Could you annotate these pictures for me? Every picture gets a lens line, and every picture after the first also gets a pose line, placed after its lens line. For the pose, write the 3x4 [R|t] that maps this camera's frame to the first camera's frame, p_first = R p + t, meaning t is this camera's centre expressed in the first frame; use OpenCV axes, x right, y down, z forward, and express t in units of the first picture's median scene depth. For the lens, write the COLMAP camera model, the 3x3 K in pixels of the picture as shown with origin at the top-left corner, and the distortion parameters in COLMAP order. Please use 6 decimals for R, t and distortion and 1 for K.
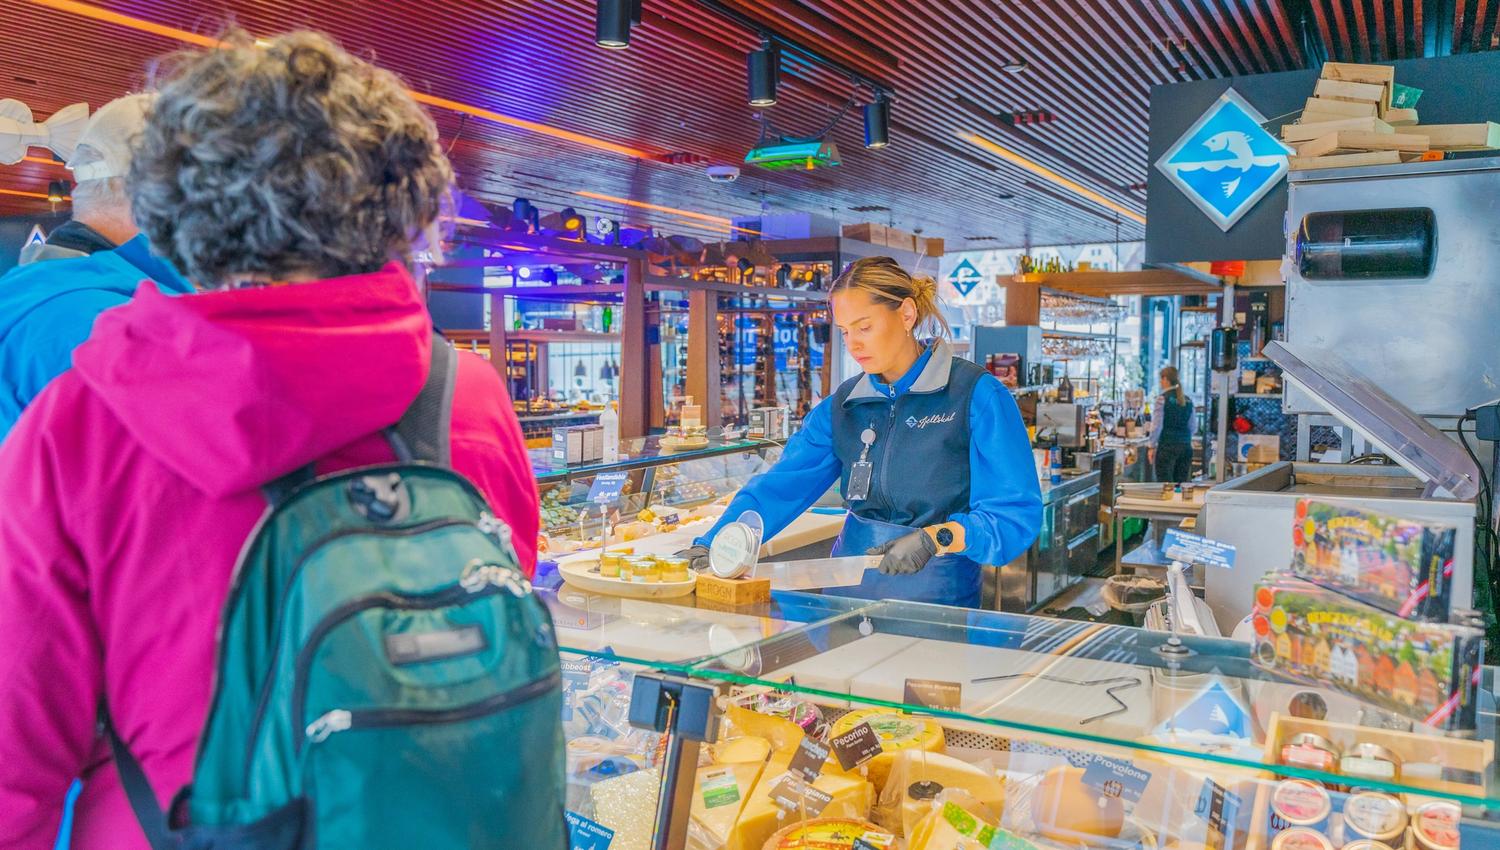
lens RADIAL K [[1196.5, 0, 747.8], [0, 1196.5, 421.6], [0, 0, 1]] dist [-0.001221, -0.000511]
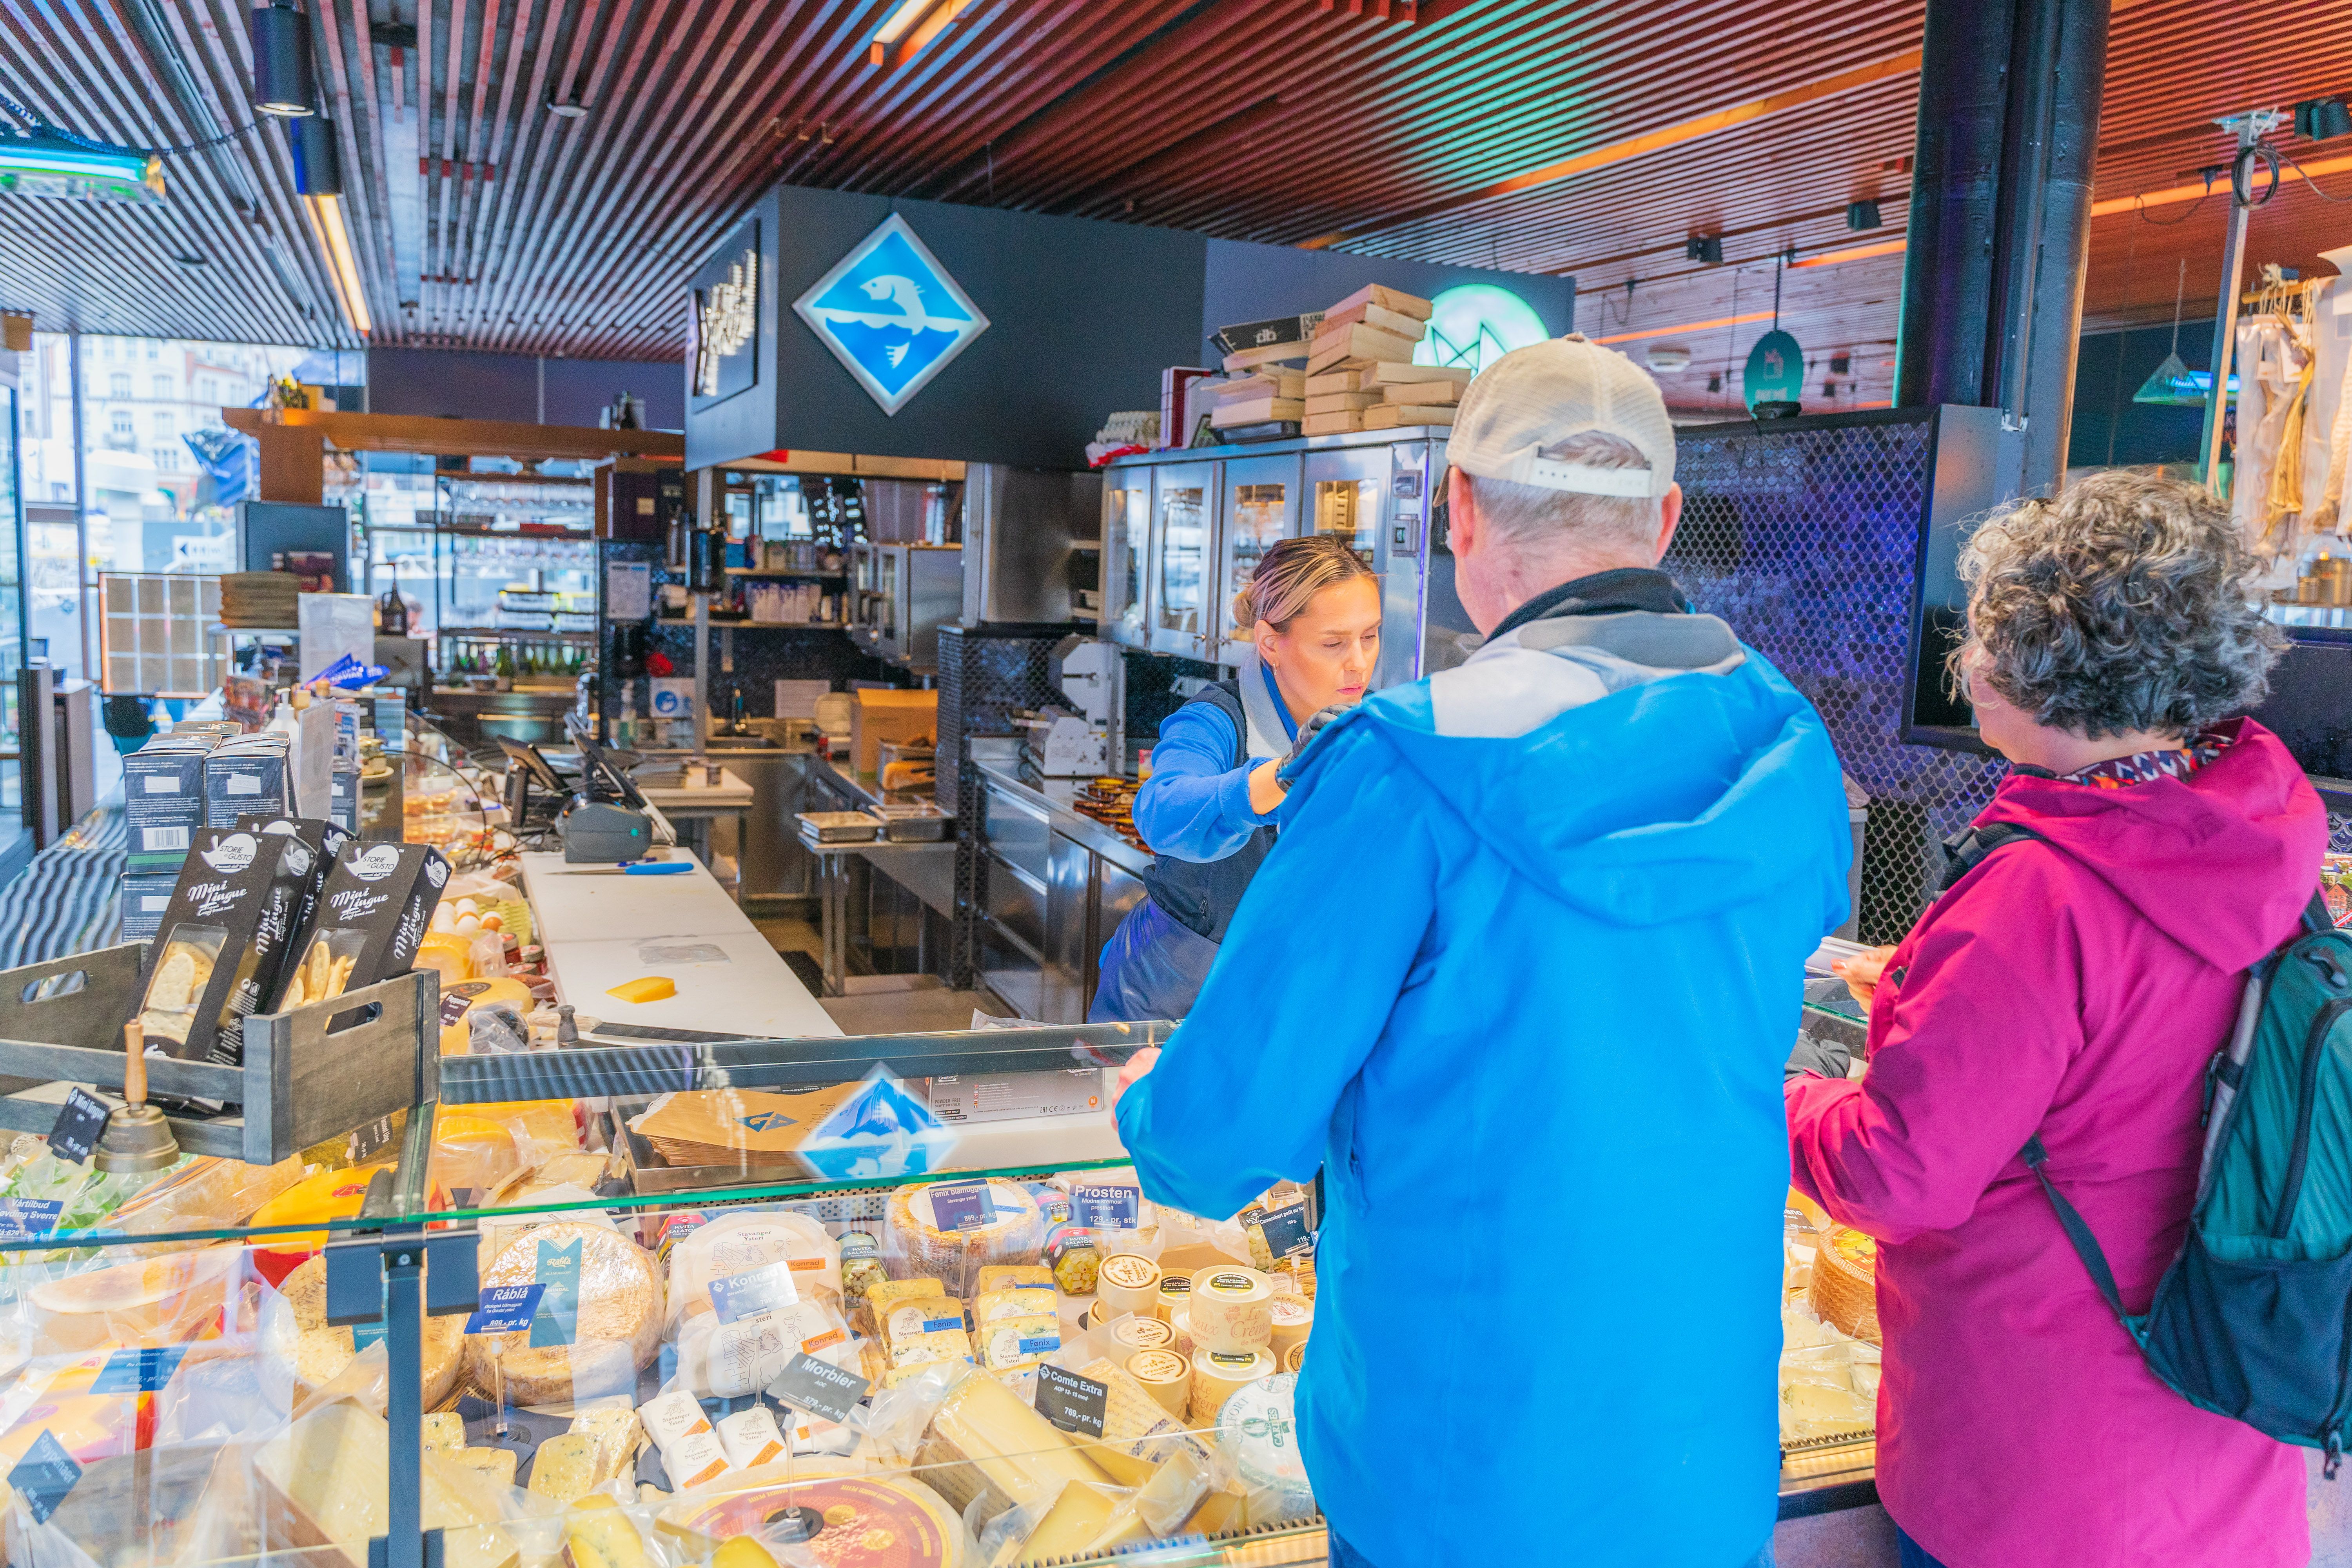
lens RADIAL K [[1890.7, 0, 1174.5], [0, 1890.7, 788.7], [0, 0, 1]] dist [0.006495, 0.000593]
pose [[0.625722, -0.079232, 0.776012, -0.391900], [0.009037, 0.995498, 0.094355, -0.041009], [-0.779994, -0.052027, 0.623620, 0.145110]]
